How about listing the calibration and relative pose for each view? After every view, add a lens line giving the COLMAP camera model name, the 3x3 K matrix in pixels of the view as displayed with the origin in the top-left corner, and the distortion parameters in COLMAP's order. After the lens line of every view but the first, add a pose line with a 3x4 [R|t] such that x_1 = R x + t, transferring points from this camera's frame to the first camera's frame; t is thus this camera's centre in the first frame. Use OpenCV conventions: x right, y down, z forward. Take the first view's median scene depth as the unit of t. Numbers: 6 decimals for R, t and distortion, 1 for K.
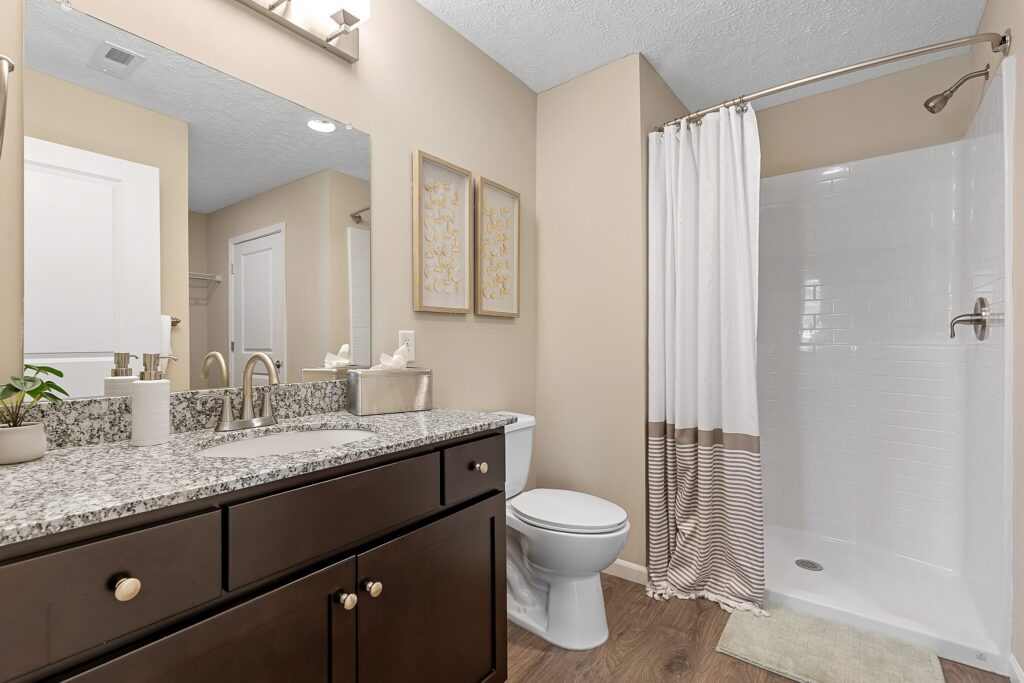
lens RADIAL K [[477.3, 0, 515.0], [0, 477.3, 343.5], [0, 0, 1]] dist [0.010802, 0.000076]
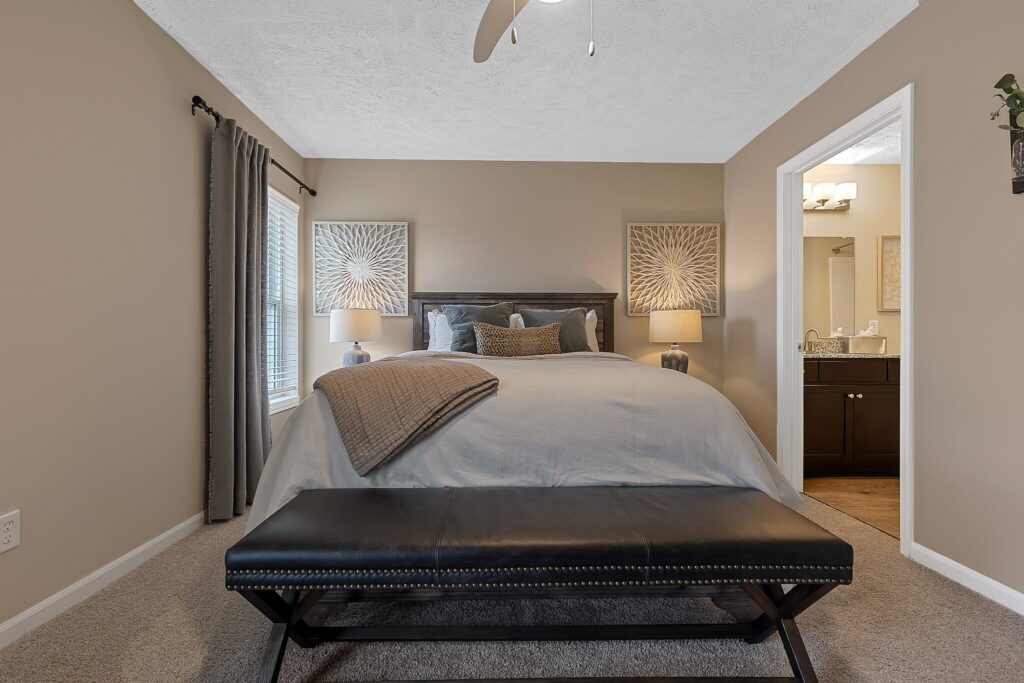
lens RADIAL K [[459.6, 0, 506.6], [0, 459.6, 341.8], [0, 0, 1]] dist [0.004874, -0.000099]
pose [[0.616420, 0.002192, -0.787415, 0.453981], [-0.004746, 0.999988, -0.000931, 0.091734], [0.787404, 0.004311, 0.616423, -1.845795]]
